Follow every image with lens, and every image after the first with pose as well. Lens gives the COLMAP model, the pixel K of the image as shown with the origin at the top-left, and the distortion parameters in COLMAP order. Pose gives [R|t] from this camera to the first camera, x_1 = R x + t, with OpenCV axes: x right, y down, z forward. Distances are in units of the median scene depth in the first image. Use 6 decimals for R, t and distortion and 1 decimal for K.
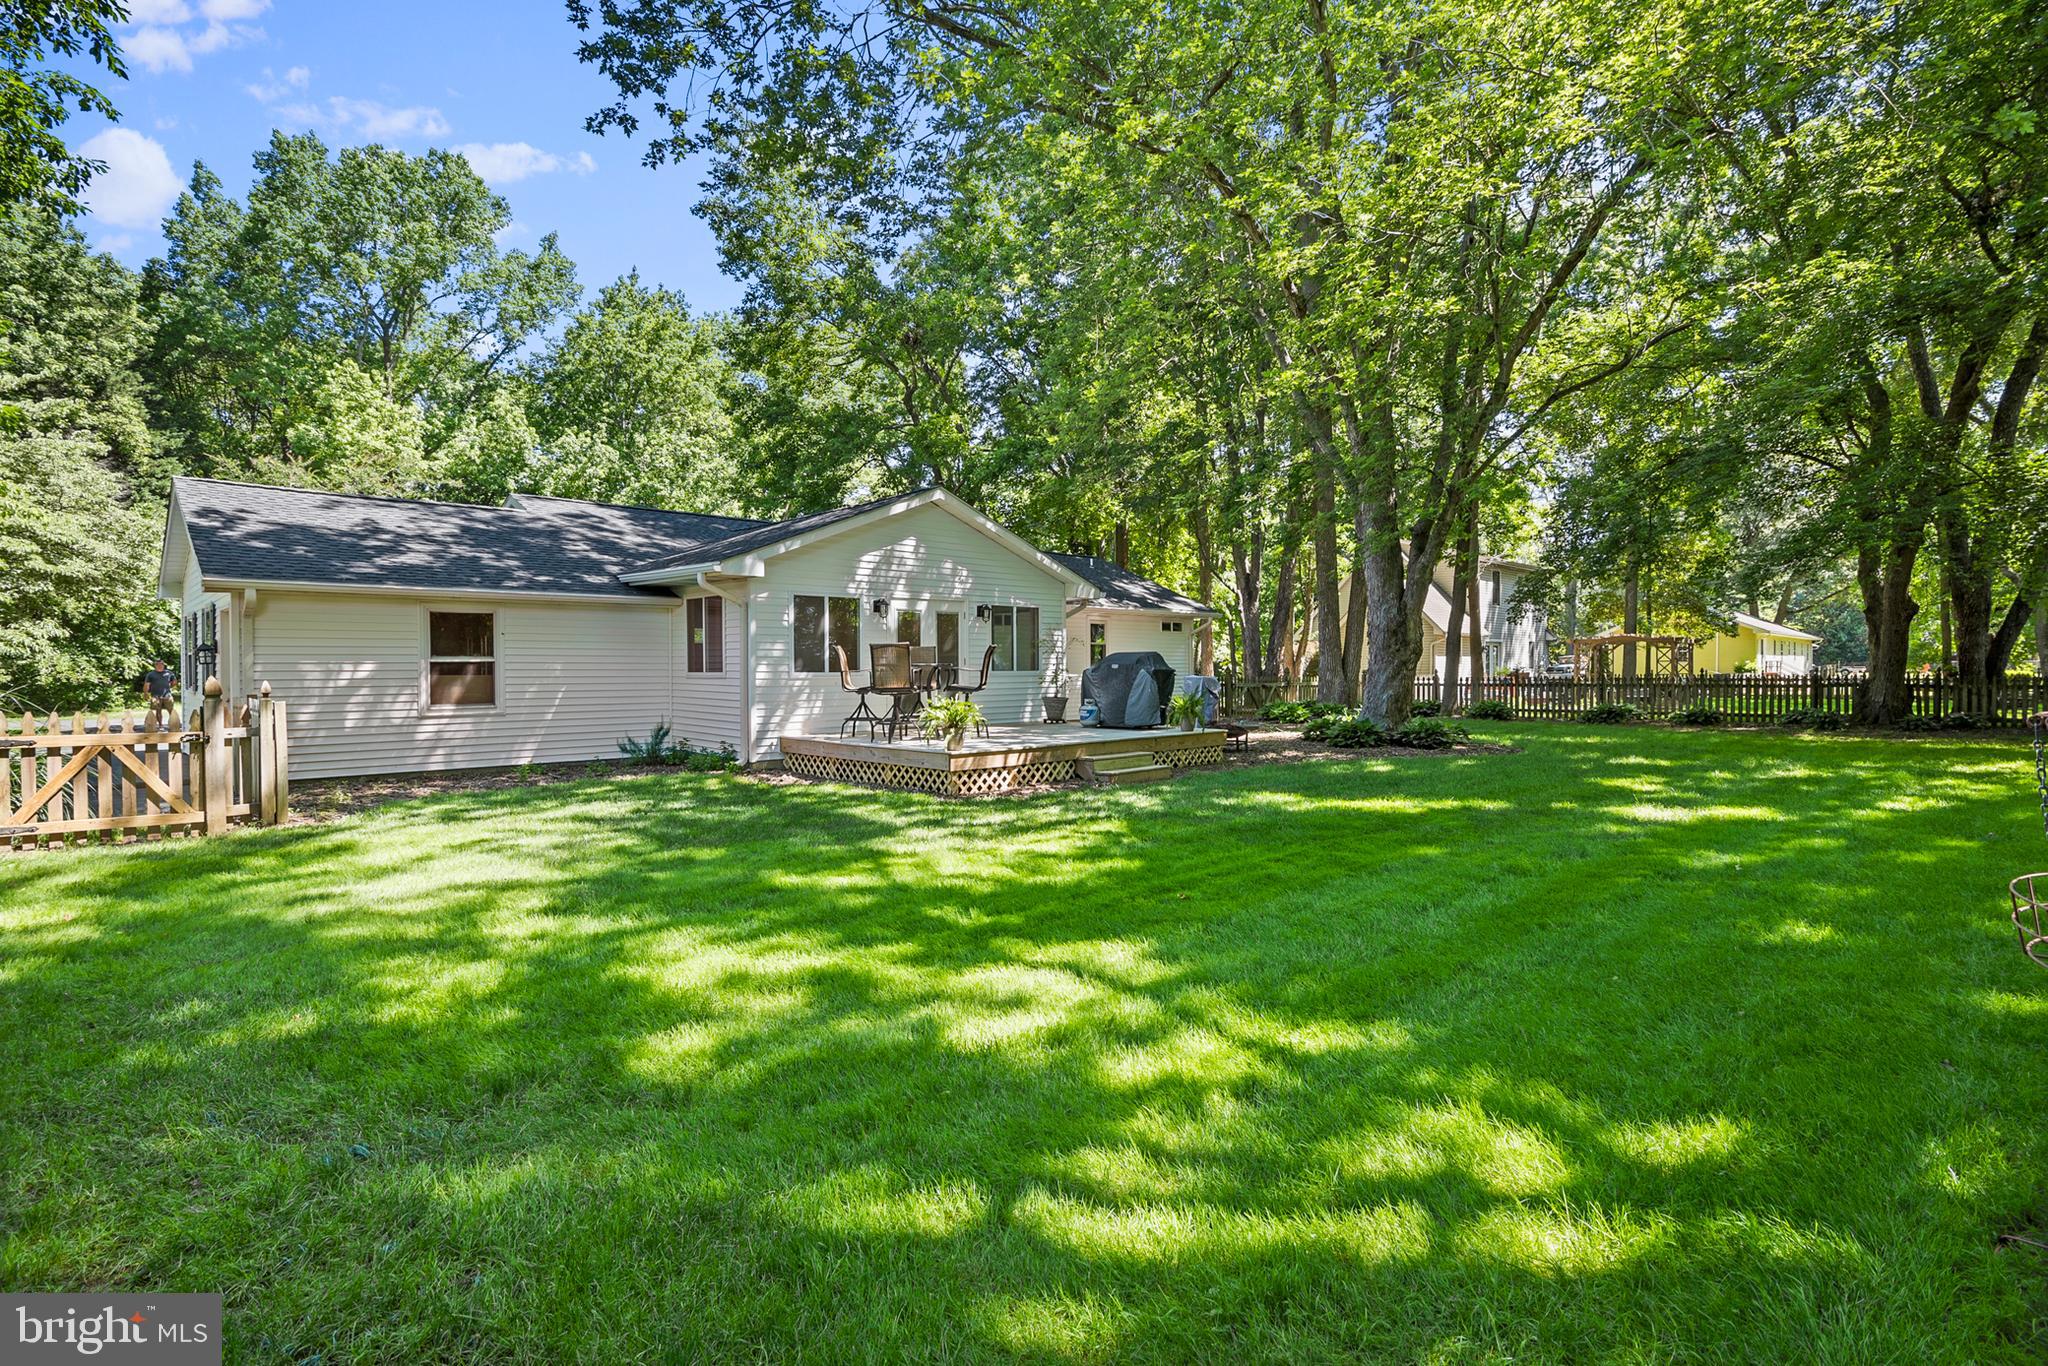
lens RADIAL K [[1010.7, 0, 1024.5], [0, 1010.7, 659.6], [0, 0, 1]] dist [-0.014741, -0.000346]
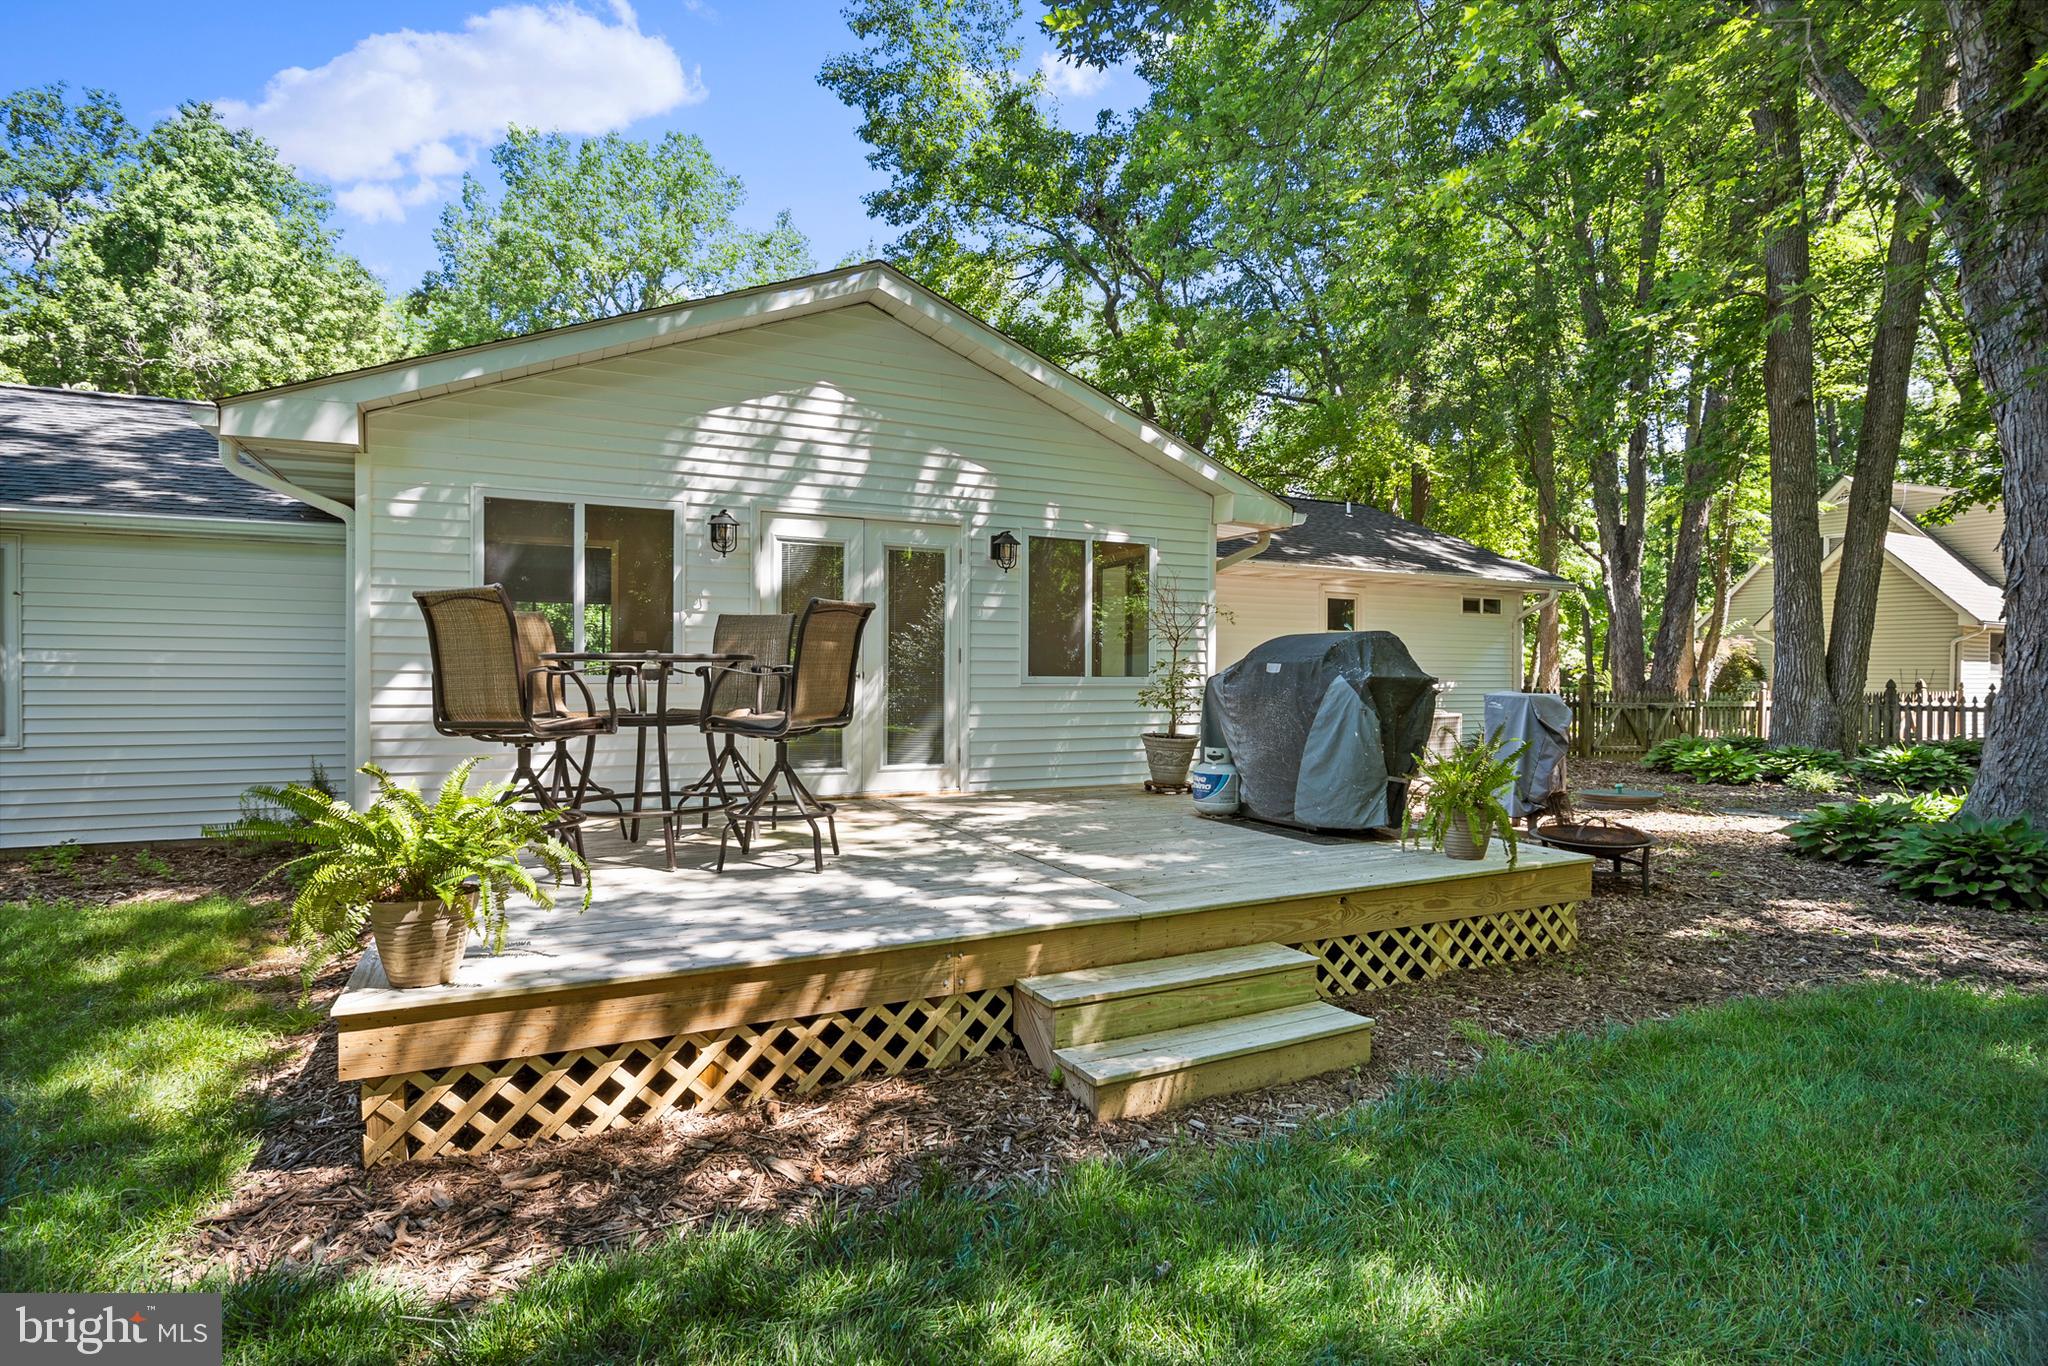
lens RADIAL K [[962.7, 0, 1024.0], [0, 962.7, 683.0], [0, 0, 1]] dist [-0.019421, 0.000102]
pose [[0.947005, 0.017267, -0.320753, 0.059713], [-0.010719, 0.999697, 0.022170, 0.002650], [0.321039, -0.017557, 0.946903, 0.312356]]
